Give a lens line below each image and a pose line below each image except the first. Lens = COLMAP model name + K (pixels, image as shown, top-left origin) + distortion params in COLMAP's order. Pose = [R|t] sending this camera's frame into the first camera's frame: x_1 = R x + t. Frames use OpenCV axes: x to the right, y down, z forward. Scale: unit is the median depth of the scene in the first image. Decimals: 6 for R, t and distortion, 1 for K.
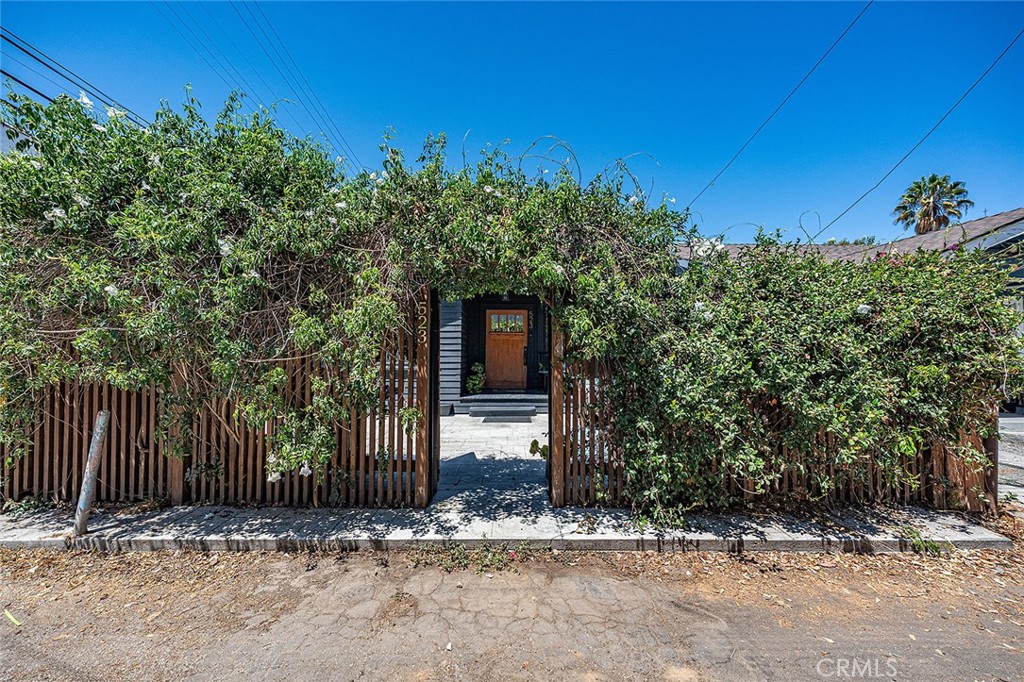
lens RADIAL K [[383.6, 0, 514.7], [0, 383.6, 340.4], [0, 0, 1]] dist [-0.003767, -0.000187]
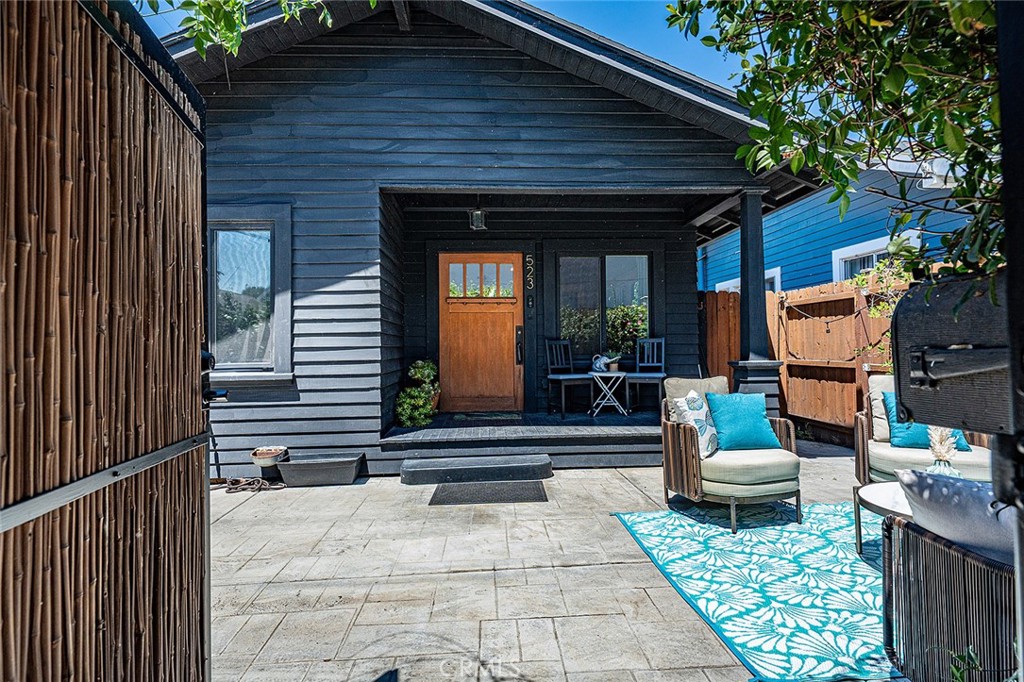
lens RADIAL K [[522.6, 0, 513.0], [0, 522.6, 338.9], [0, 0, 1]] dist [0.000077, 0.000003]
pose [[0.998660, -0.018572, 0.048305, -0.043570], [0.017666, 0.999661, 0.019114, 0.064275], [-0.048643, -0.018235, 0.998650, 1.075196]]
